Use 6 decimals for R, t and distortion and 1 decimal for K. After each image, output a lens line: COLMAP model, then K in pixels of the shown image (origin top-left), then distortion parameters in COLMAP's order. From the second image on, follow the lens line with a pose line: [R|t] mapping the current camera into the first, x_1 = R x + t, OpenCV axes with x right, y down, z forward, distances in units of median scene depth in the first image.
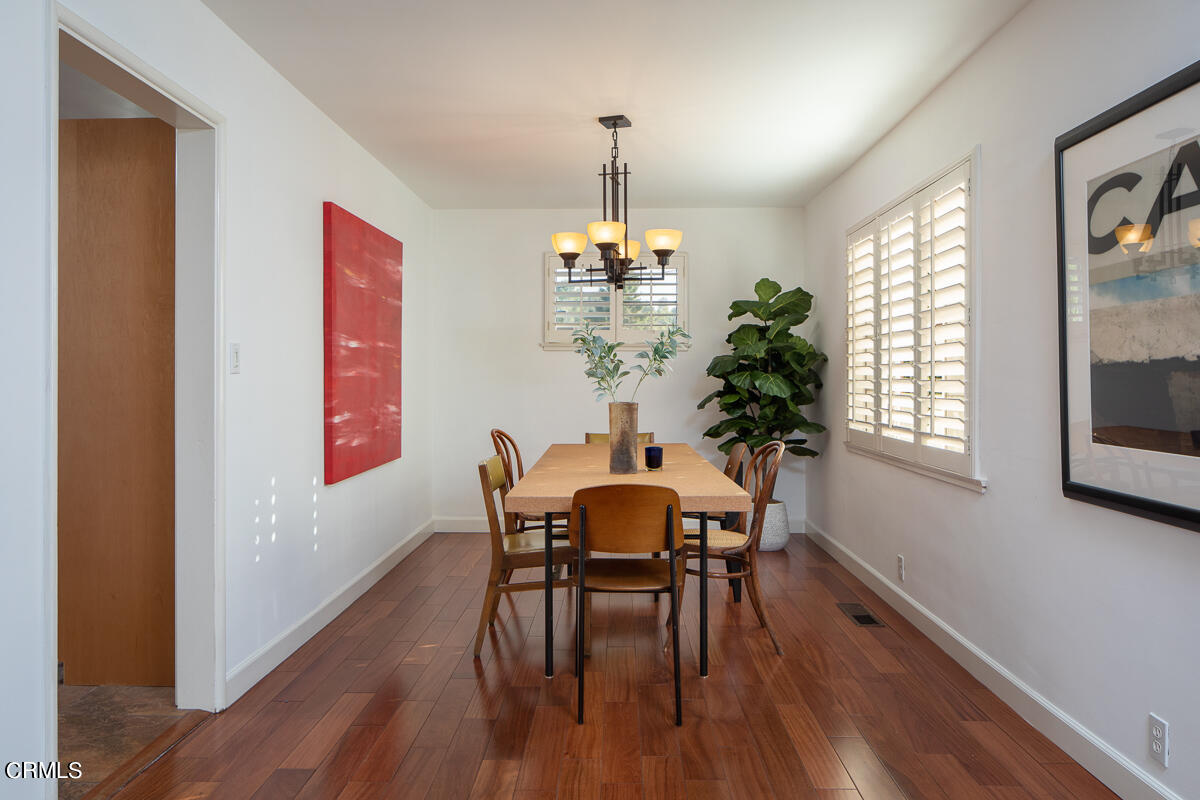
lens RADIAL K [[876.6, 0, 599.6], [0, 876.6, 405.9], [0, 0, 1]] dist [0.036581, -0.000080]
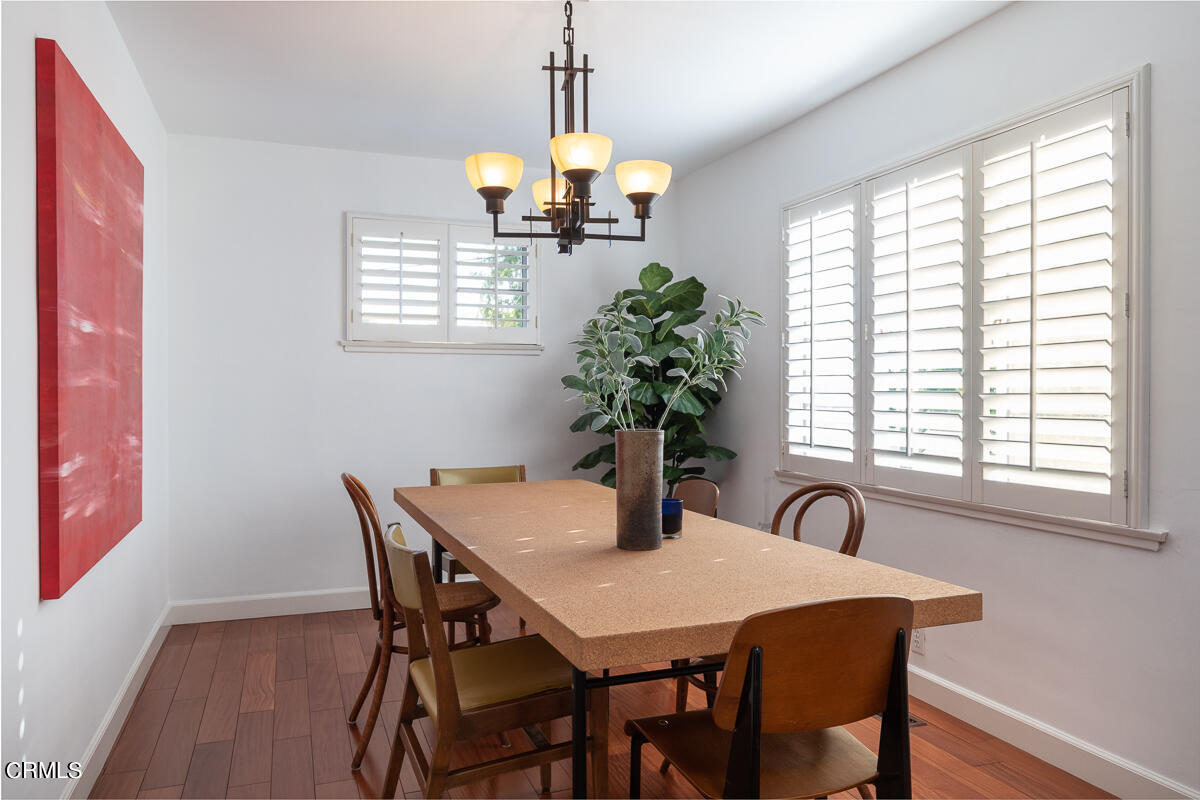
lens RADIAL K [[876.6, 0, 599.6], [0, 876.6, 405.9], [0, 0, 1]] dist [0.036581, -0.000080]
pose [[0.929891, -0.006196, 0.367783, -0.189524], [0.011629, 0.999854, -0.012555, -0.011322], [-0.367651, 0.015952, 0.929827, 0.383508]]
